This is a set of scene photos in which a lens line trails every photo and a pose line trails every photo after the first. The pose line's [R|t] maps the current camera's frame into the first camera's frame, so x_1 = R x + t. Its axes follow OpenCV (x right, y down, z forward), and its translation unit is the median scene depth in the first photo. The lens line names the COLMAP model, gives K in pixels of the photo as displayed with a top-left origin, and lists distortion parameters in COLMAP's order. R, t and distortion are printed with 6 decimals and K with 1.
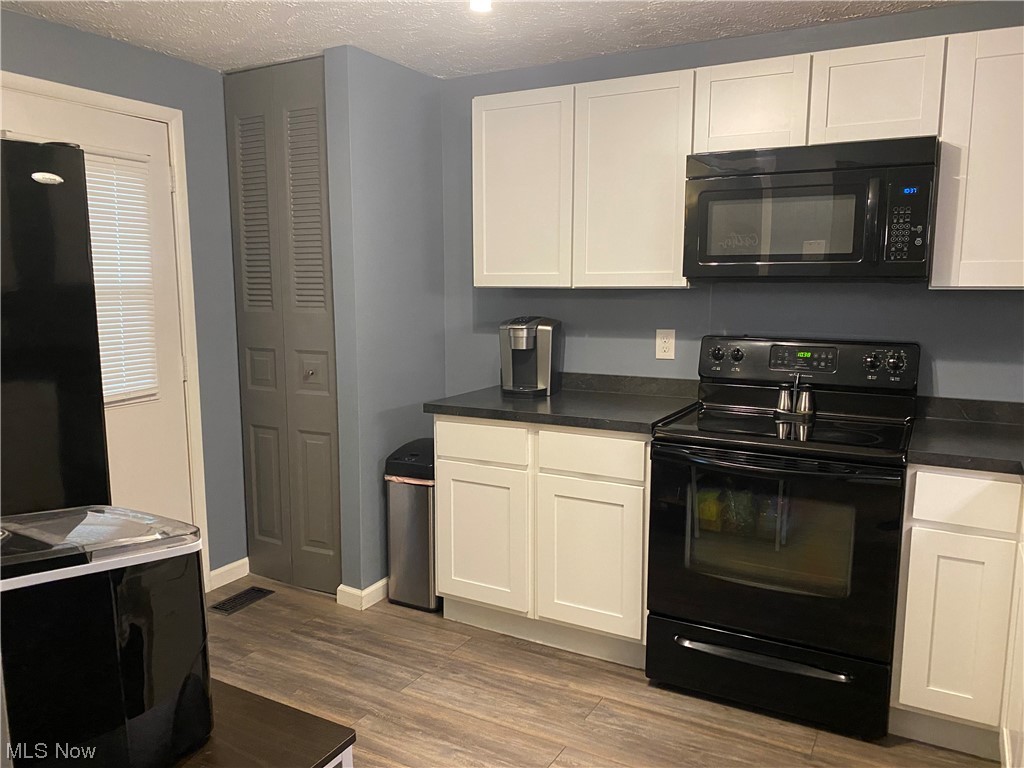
lens RADIAL K [[775.8, 0, 509.3], [0, 775.8, 389.3], [0, 0, 1]] dist [0.058083, -0.088234]
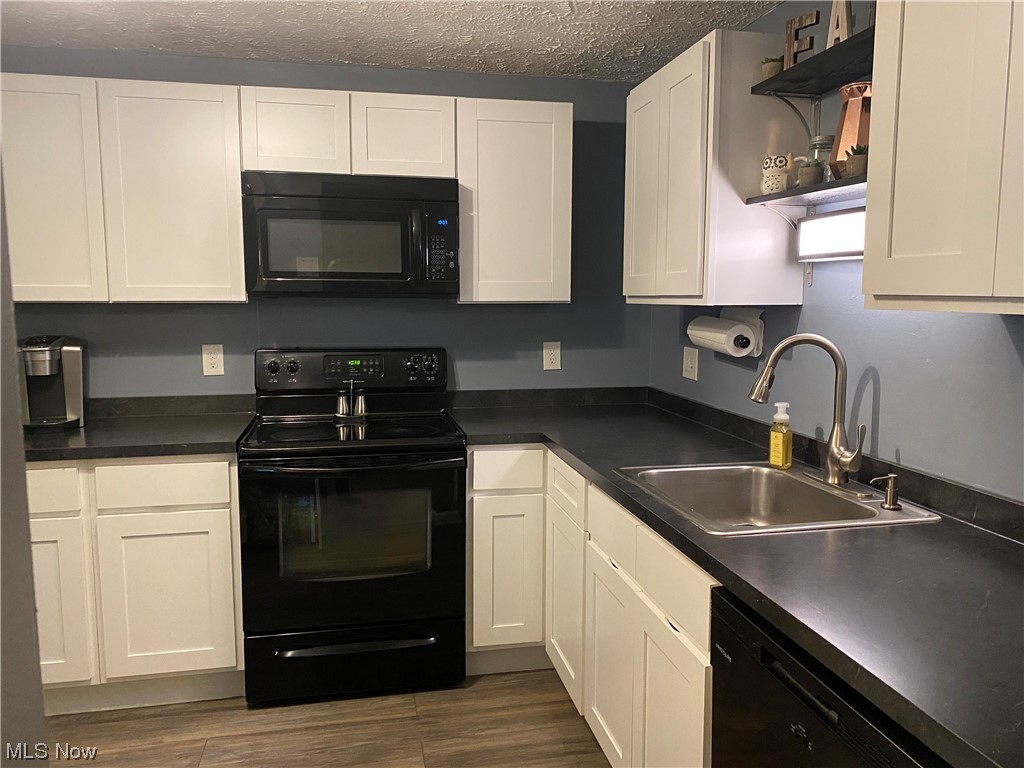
lens RADIAL K [[775.8, 0, 509.5], [0, 775.8, 378.4], [0, 0, 1]] dist [0.058083, -0.088234]
pose [[0.757212, -0.070410, 0.649364, -0.180386], [0.089154, 0.996010, 0.004035, -0.007378], [-0.647057, 0.054838, 0.760467, 0.027144]]
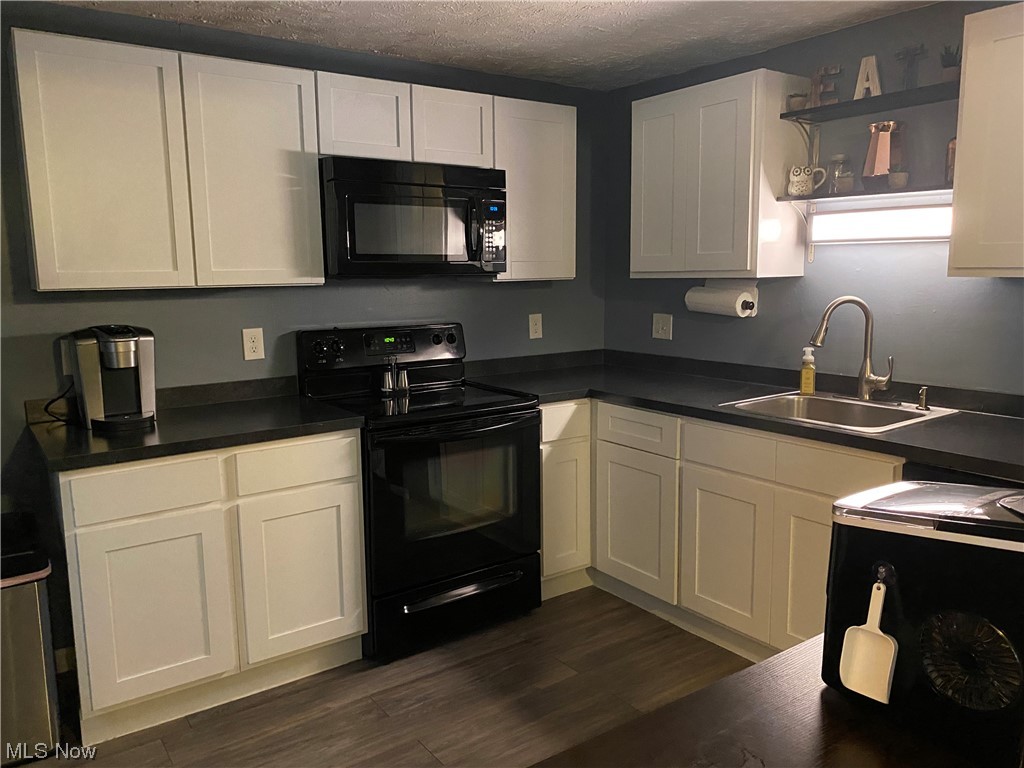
lens RADIAL K [[775.8, 0, 514.6], [0, 775.8, 376.9], [0, 0, 1]] dist [0.058083, -0.088234]
pose [[0.428673, -0.130711, 0.893954, -0.620446], [0.139310, 0.987208, 0.077544, -0.056834], [-0.892654, 0.091296, 0.441399, 0.347391]]
